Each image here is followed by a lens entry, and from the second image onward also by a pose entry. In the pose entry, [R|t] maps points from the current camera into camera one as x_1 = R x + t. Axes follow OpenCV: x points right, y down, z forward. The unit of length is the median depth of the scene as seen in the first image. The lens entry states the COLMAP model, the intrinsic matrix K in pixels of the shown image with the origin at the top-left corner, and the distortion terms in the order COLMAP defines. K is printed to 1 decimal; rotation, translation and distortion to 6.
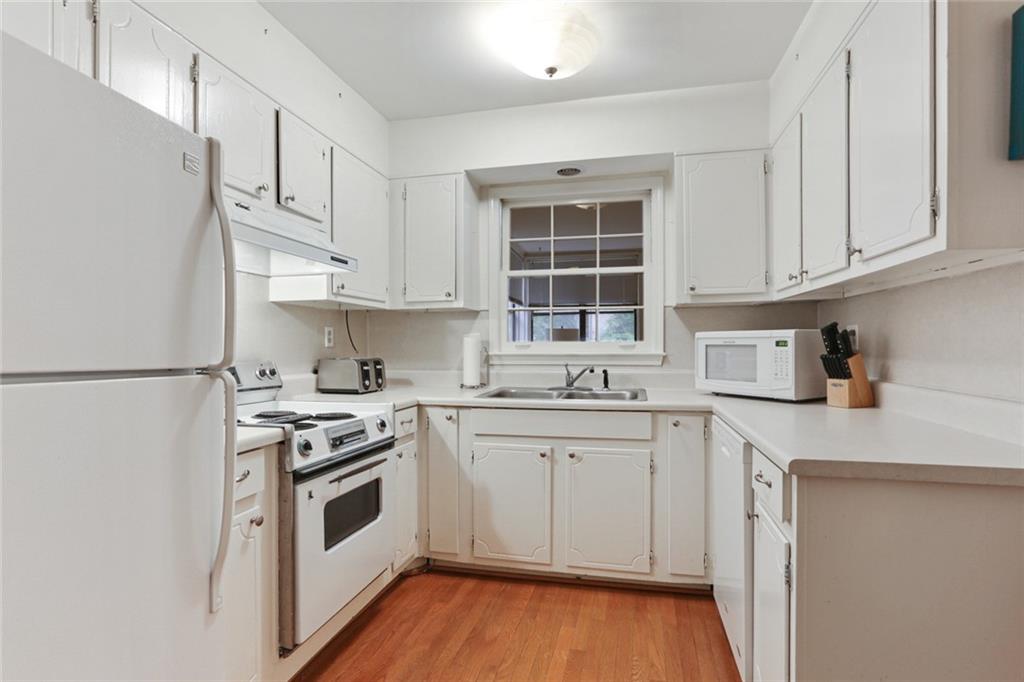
lens RADIAL K [[531.5, 0, 512.0], [0, 531.5, 341.0], [0, 0, 1]] dist [0.000699, 0.000081]
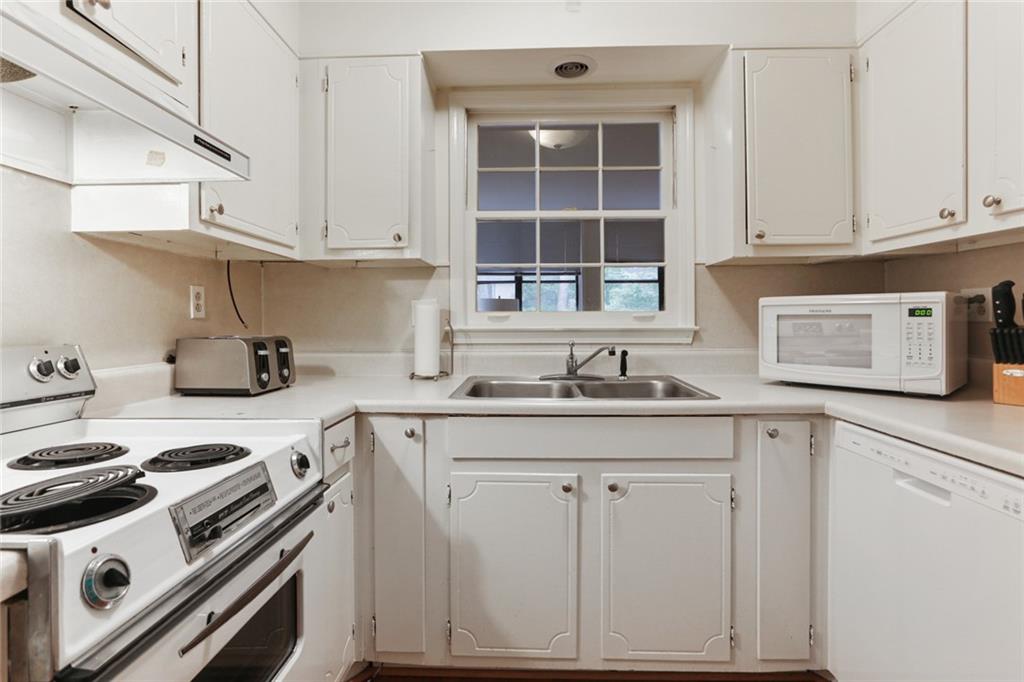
lens RADIAL K [[524.7, 0, 515.2], [0, 524.7, 316.9], [0, 0, 1]] dist [-0.003323, 0.000263]
pose [[0.980226, 0.001229, 0.197878, -0.117975], [-0.001781, 0.999995, 0.002611, 0.008463], [-0.197874, -0.002912, 0.980223, 0.379565]]
